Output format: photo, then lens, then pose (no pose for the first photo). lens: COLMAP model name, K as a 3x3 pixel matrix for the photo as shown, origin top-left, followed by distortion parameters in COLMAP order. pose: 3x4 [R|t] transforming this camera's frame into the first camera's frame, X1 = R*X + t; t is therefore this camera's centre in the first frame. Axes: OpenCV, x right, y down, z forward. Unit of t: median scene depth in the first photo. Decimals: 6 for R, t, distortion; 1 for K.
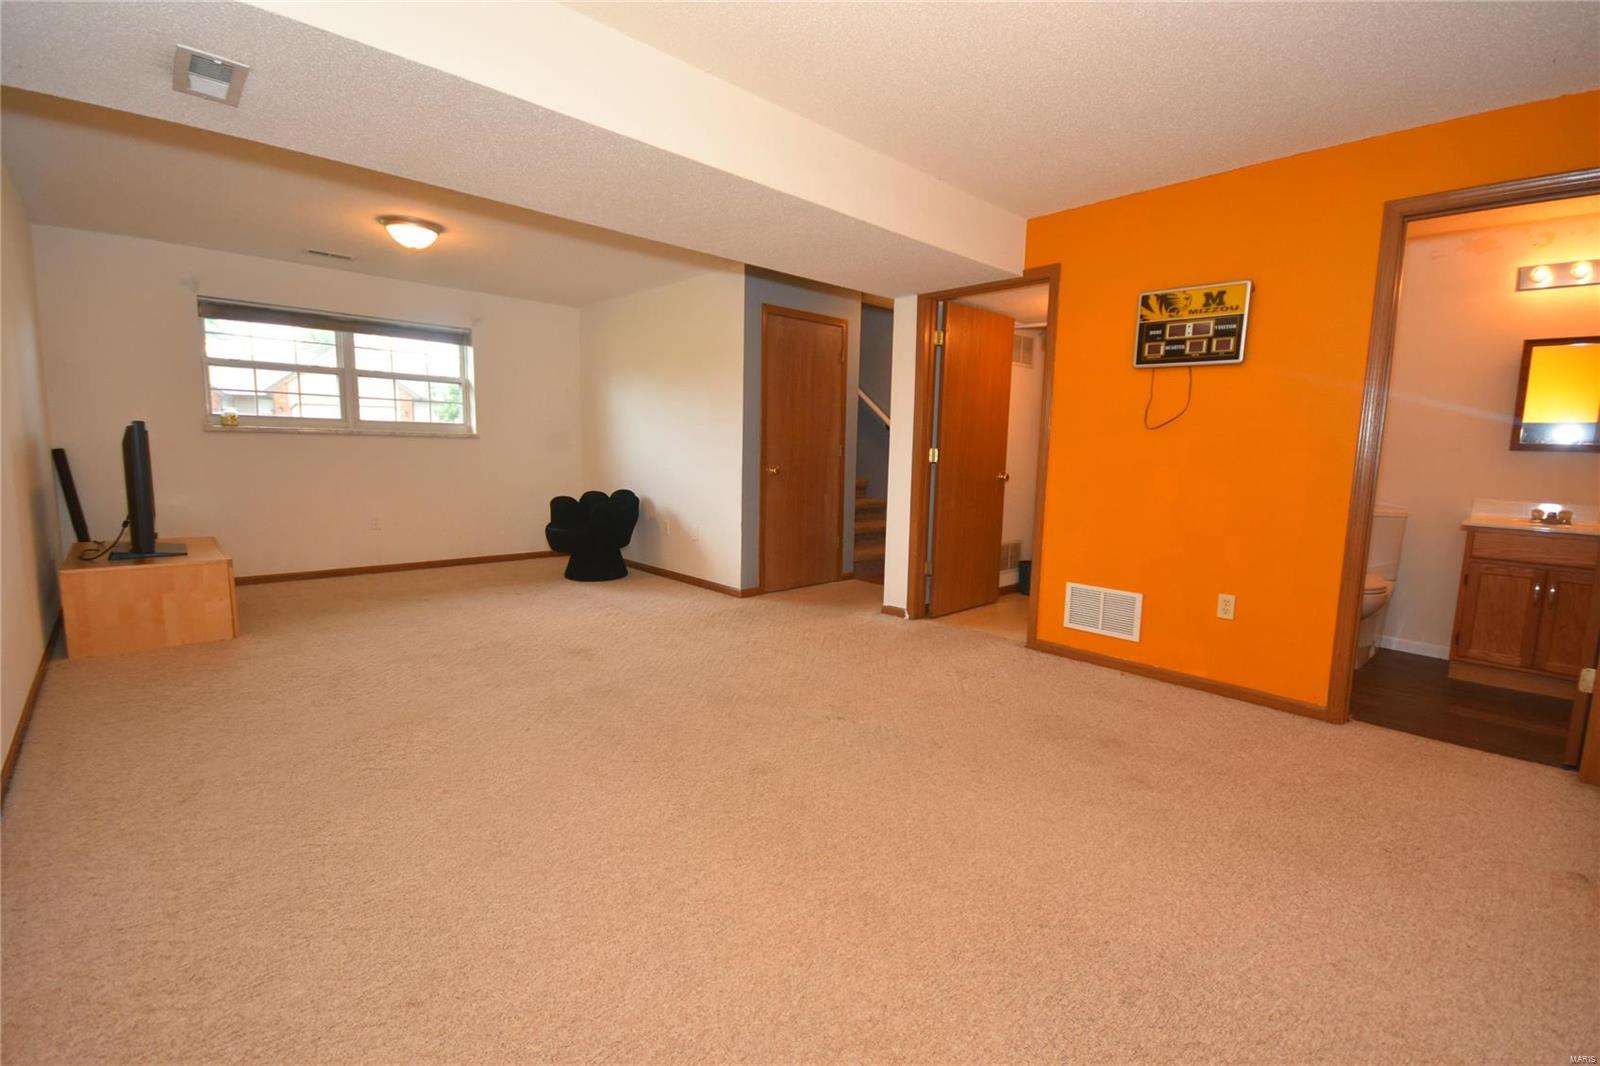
lens RADIAL K [[699.2, 0, 801.6], [0, 699.2, 530.2], [0, 0, 1]] dist [0.001107, -0.000260]
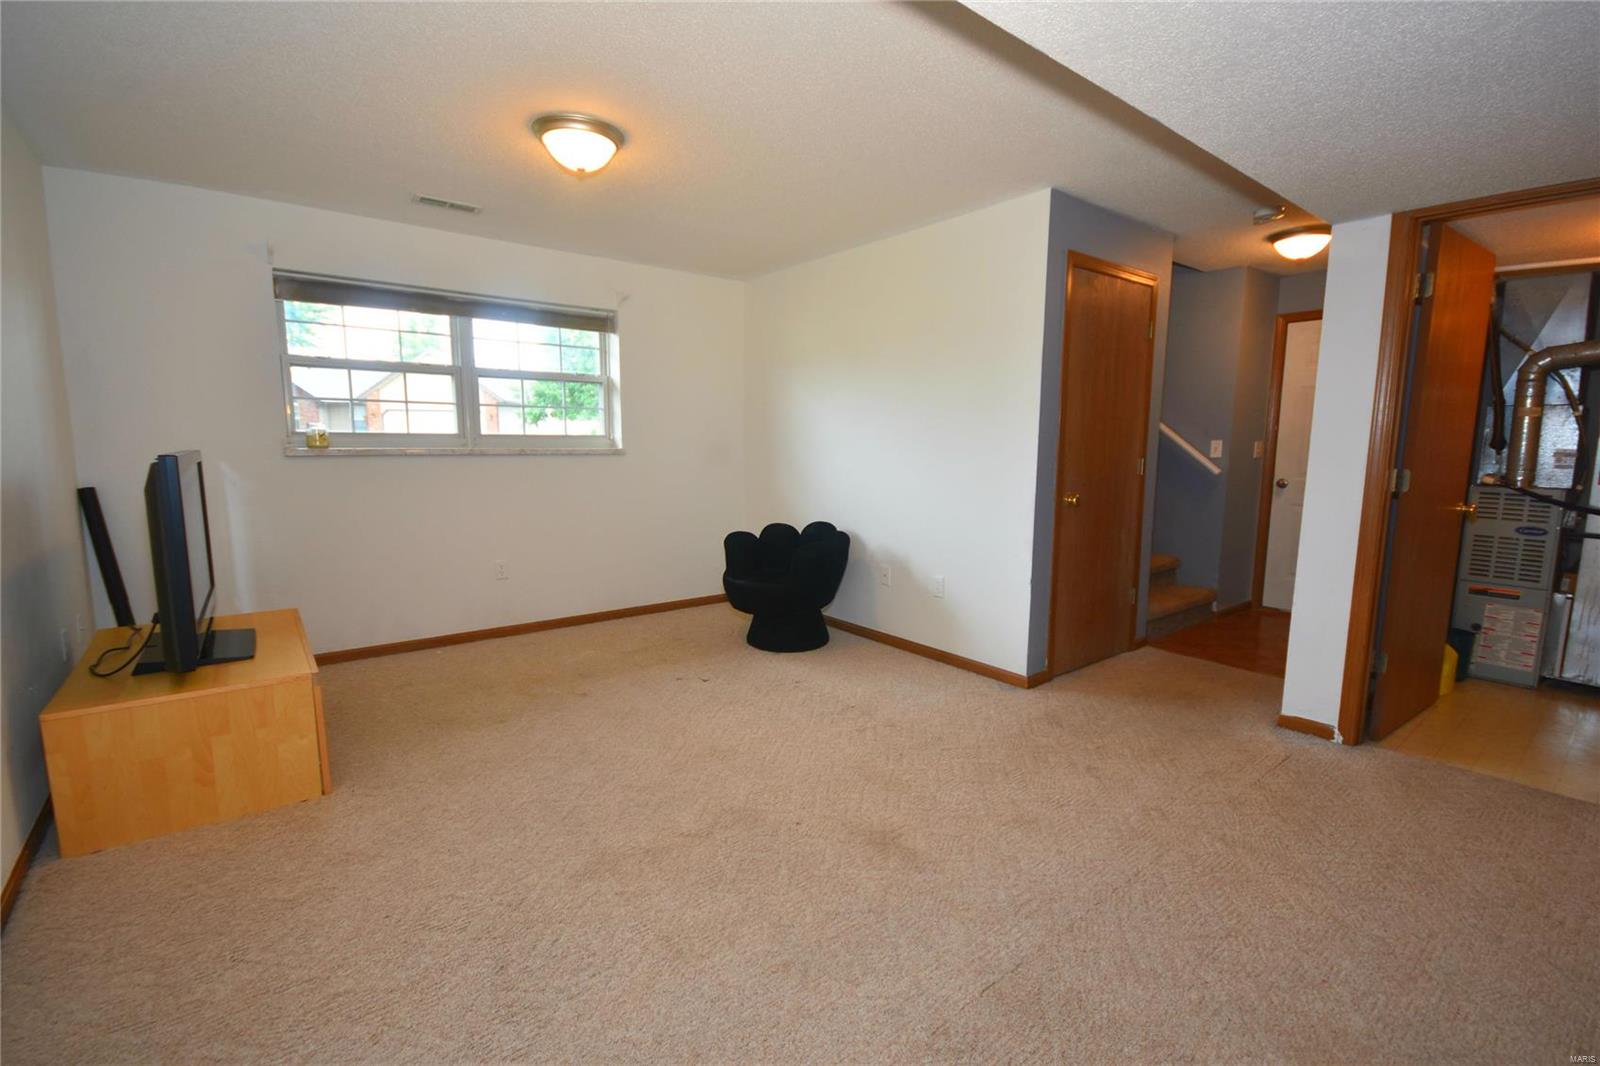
lens RADIAL K [[700.3, 0, 806.3], [0, 700.3, 532.0], [0, 0, 1]] dist [-0.000998, -0.000504]
pose [[0.996263, -0.005661, -0.086185, -0.254148], [0.006314, 0.999953, 0.007308, -0.065322], [0.086140, -0.007825, 0.996252, 0.324352]]
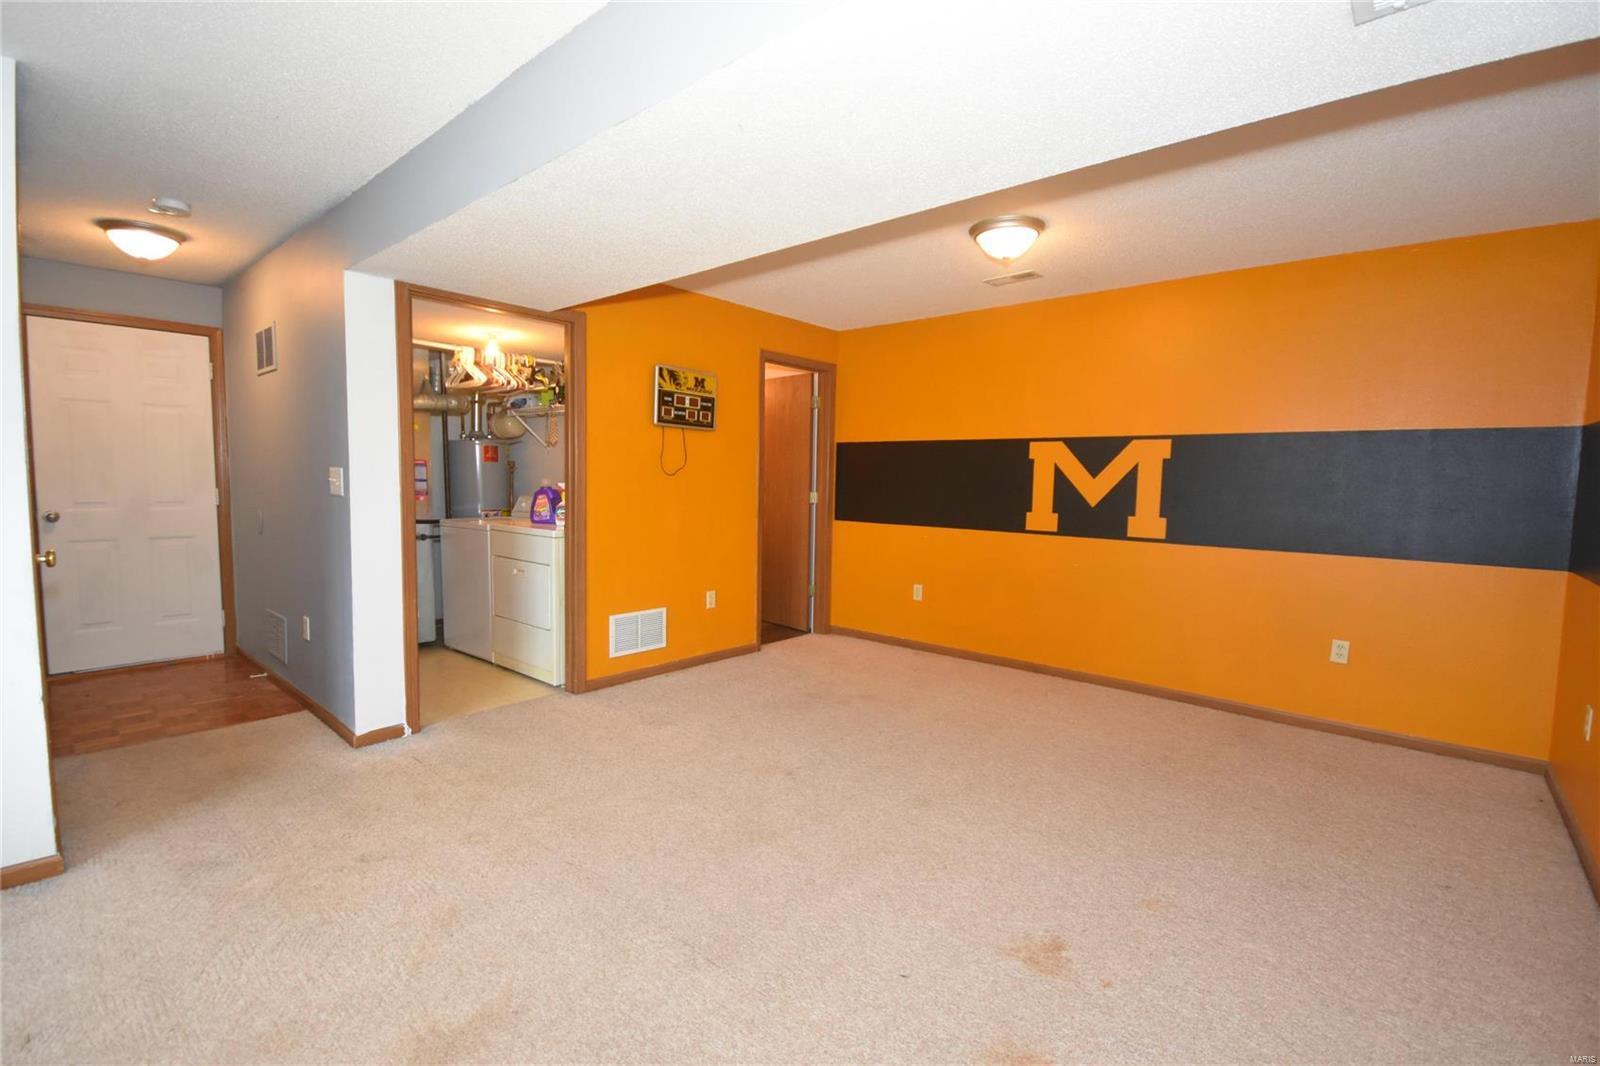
lens RADIAL K [[698.3, 0, 802.7], [0, 698.3, 535.7], [0, 0, 1]] dist [-0.013348, -0.000635]
pose [[-0.096748, -0.105753, 0.989675, -0.537783], [0.100685, 0.988199, 0.115438, -0.109505], [-0.990203, 0.110814, -0.084959, 0.611675]]
